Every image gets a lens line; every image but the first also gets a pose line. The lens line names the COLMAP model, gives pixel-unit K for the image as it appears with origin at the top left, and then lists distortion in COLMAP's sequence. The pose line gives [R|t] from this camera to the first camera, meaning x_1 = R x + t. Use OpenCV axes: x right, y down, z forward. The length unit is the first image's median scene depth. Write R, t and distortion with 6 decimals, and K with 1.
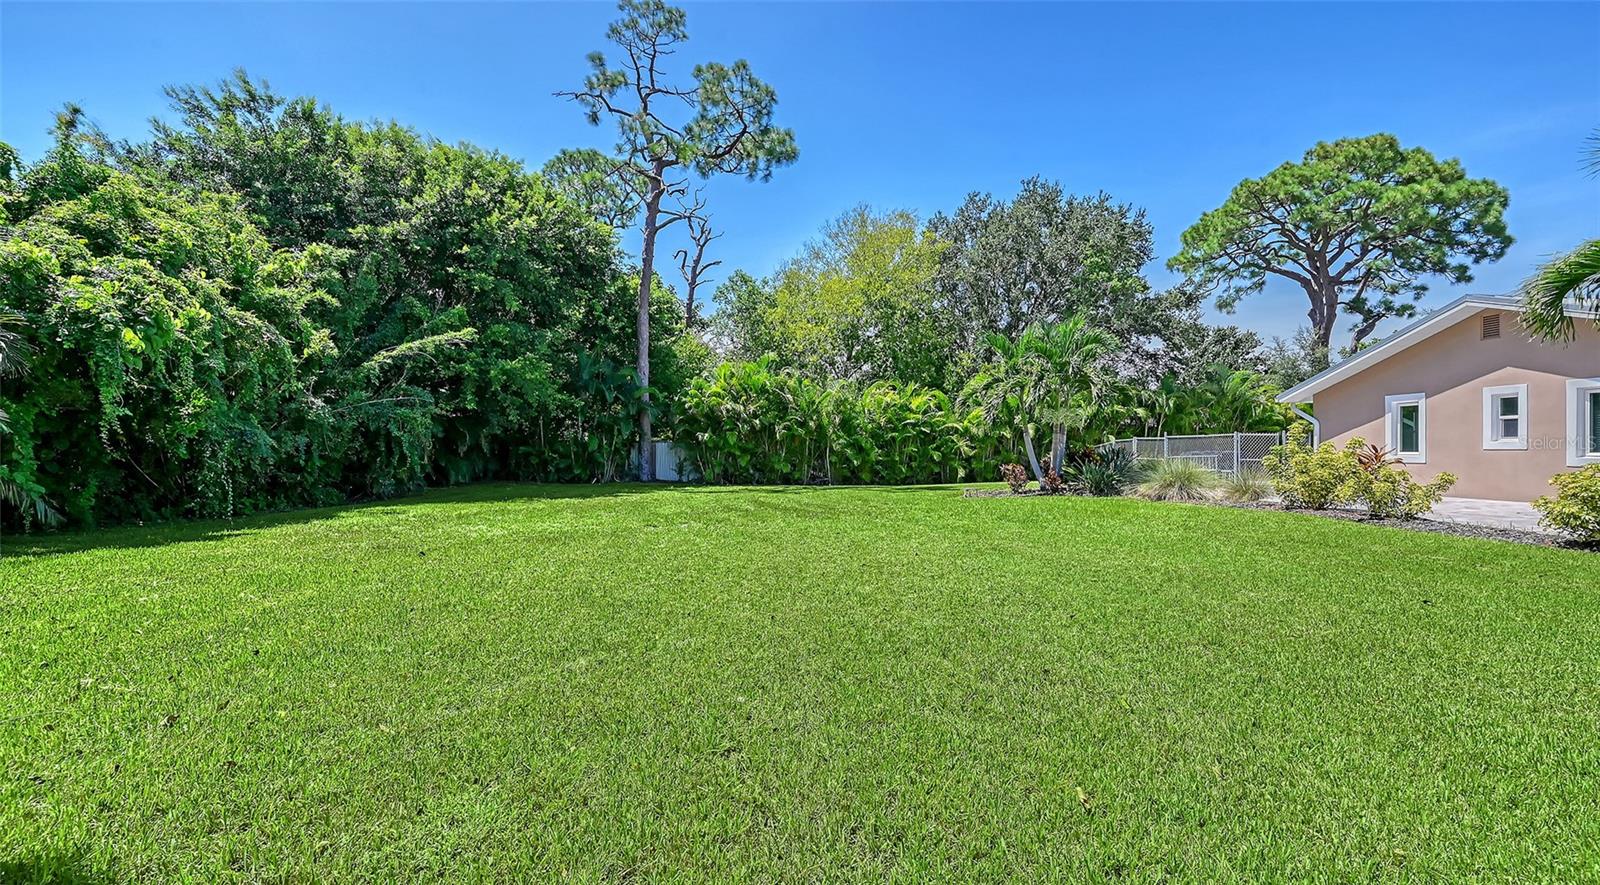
lens RADIAL K [[635.9, 0, 840.6], [0, 635.9, 443.6], [0, 0, 1]] dist [0.001159, 0.000167]
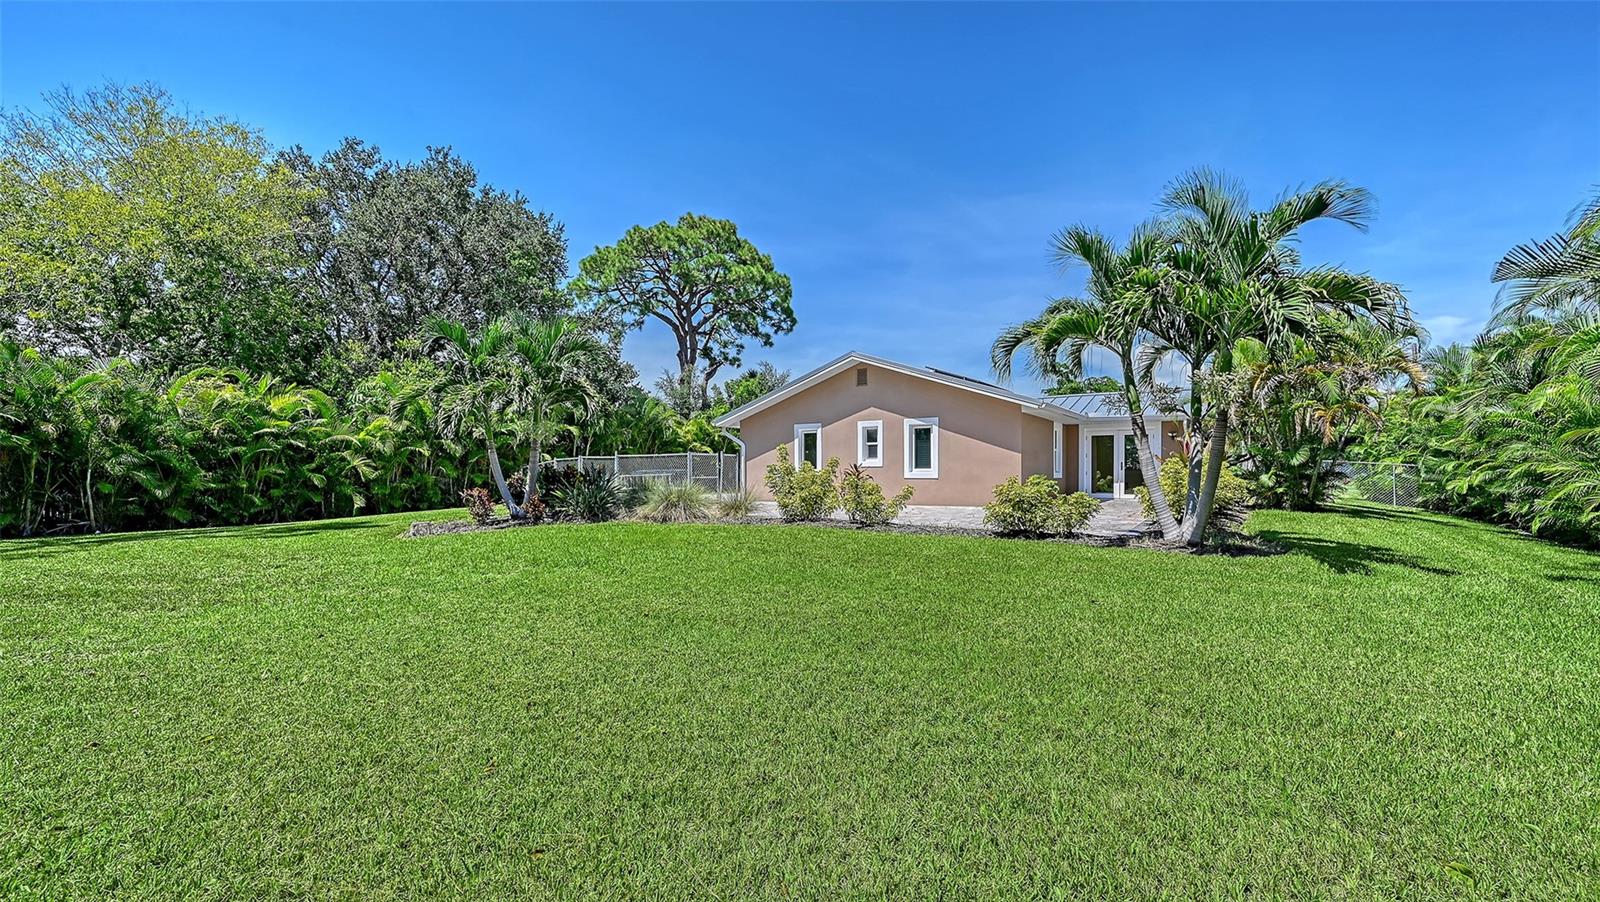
lens RADIAL K [[626.5, 0, 800.1], [0, 626.5, 467.8], [0, 0, 1]] dist [-0.001712, -0.000408]
pose [[0.634573, -0.006464, 0.772836, -0.037663], [0.000305, 0.999967, 0.008113, 0.000057], [-0.772863, -0.004912, 0.634555, 0.095751]]
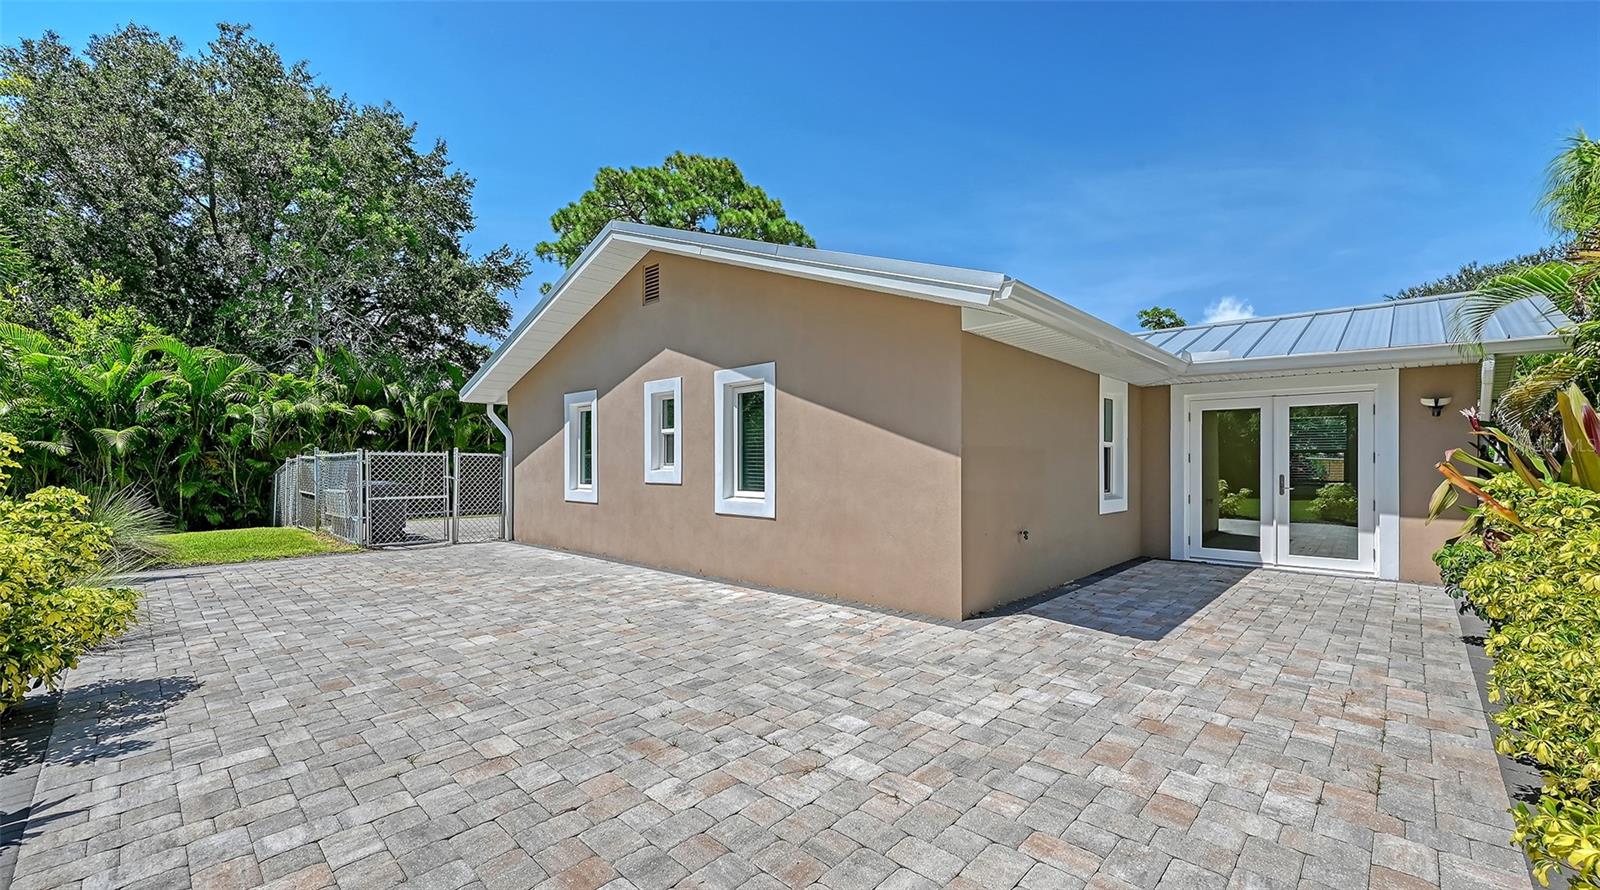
lens RADIAL K [[636.3, 0, 804.4], [0, 636.3, 460.9], [0, 0, 1]] dist [-0.001400, -0.000217]
pose [[0.738400, -0.003459, 0.674354, 0.272587], [-0.001181, 0.999979, 0.006423, -0.006034], [-0.674362, -0.005539, 0.738380, 0.170047]]
